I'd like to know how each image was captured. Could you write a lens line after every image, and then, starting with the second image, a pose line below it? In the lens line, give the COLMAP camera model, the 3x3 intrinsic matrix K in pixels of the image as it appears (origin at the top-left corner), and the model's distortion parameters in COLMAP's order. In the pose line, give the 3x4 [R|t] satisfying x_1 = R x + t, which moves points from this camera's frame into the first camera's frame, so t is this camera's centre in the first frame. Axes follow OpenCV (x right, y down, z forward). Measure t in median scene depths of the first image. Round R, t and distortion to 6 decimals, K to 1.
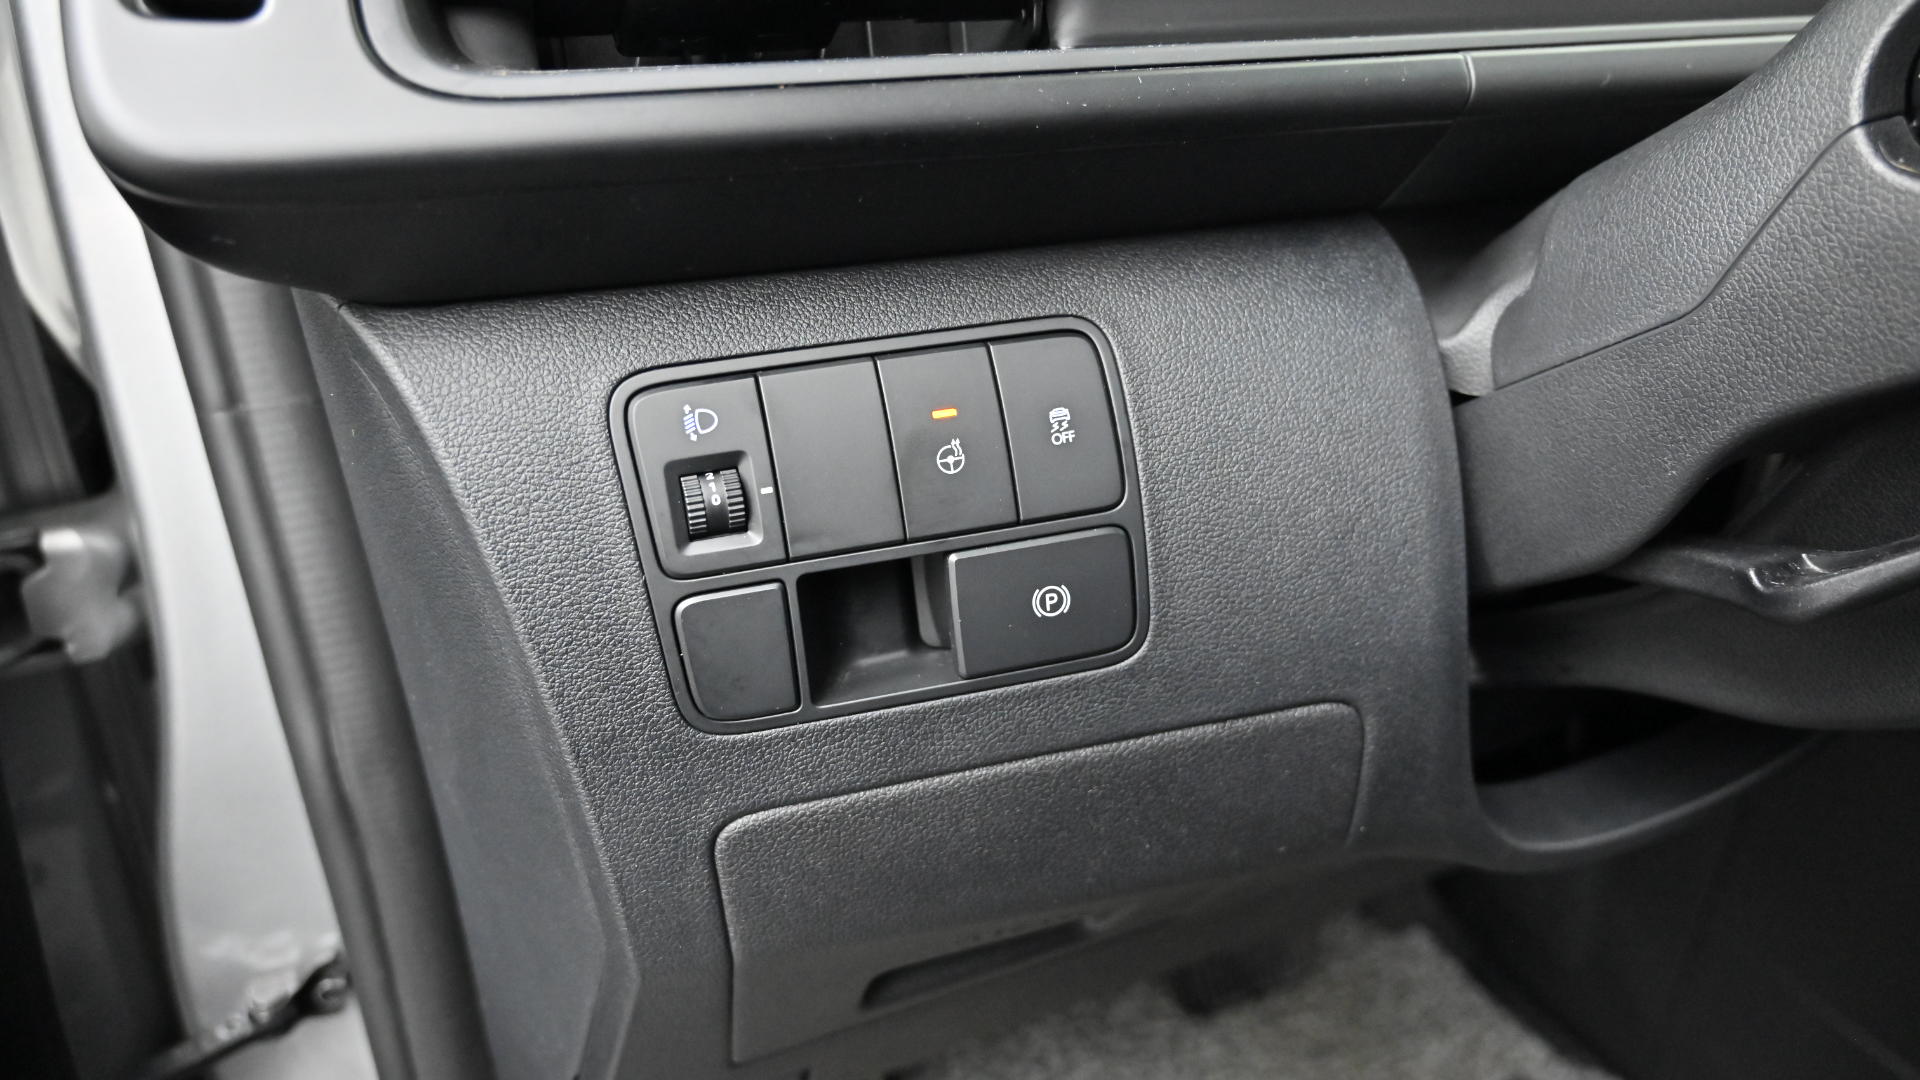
lens RADIAL K [[1291.0, 0, 960.0], [0, 1291.0, 540.0], [0, 0, 1]] dist [-0.014640, -0.000513]
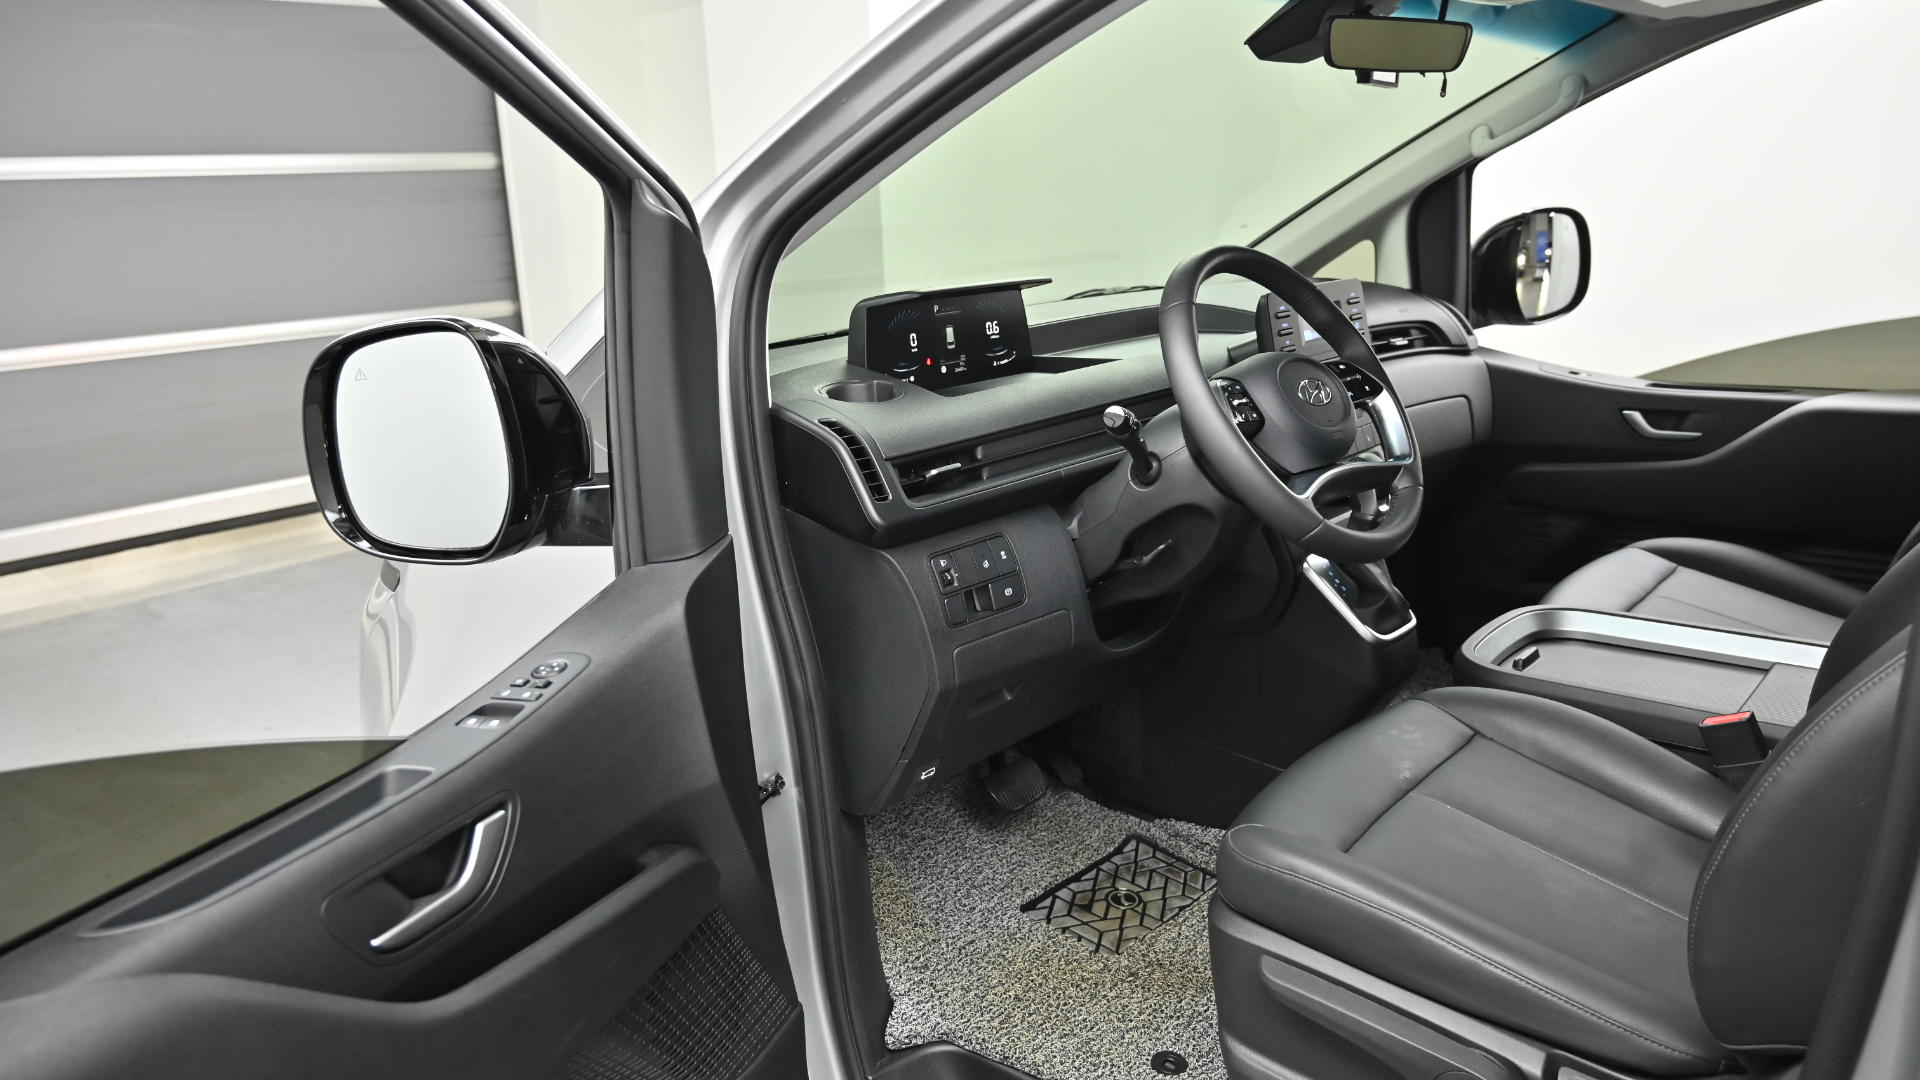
lens RADIAL K [[1291.0, 0, 960.0], [0, 1291.0, 540.0], [0, 0, 1]] dist [-0.014640, -0.000513]
pose [[0.921560, -0.144199, 0.360463, -1.738883], [0.208653, 0.966935, -0.146632, 0.509793], [-0.327400, 0.210342, 0.921176, -3.276095]]
